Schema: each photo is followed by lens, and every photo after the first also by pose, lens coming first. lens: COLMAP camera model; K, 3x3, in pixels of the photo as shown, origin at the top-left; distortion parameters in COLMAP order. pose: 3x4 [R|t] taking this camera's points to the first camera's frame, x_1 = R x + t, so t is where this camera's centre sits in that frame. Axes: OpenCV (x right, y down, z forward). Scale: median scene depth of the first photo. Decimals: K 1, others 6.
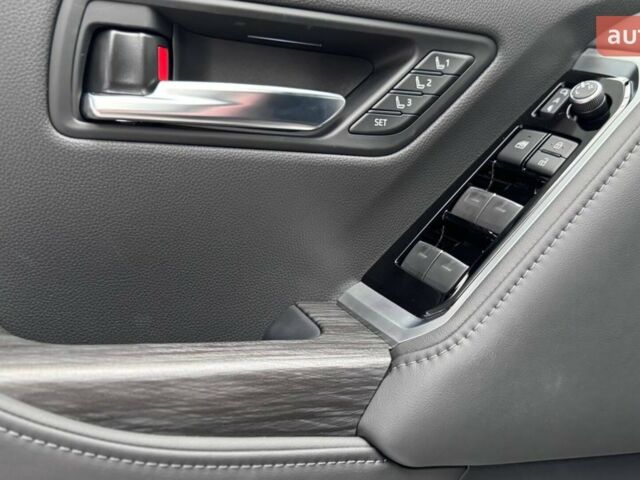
lens RADIAL K [[613.9, 0, 320.0], [0, 613.9, 240.0], [0, 0, 1]] dist [0.163195, -0.315065]
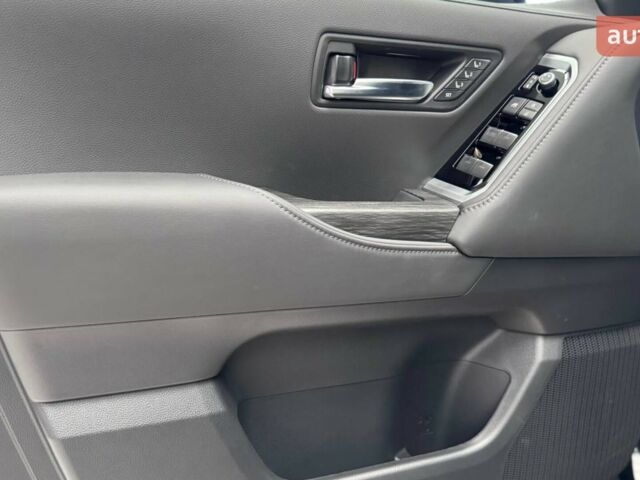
lens RADIAL K [[613.9, 0, 320.0], [0, 613.9, 240.0], [0, 0, 1]] dist [0.163195, -0.315065]
pose [[0.993853, -0.035384, 0.104899, -0.542870], [0.027383, 0.996674, 0.076759, 0.111665], [-0.107266, -0.073415, 0.991516, -0.983726]]
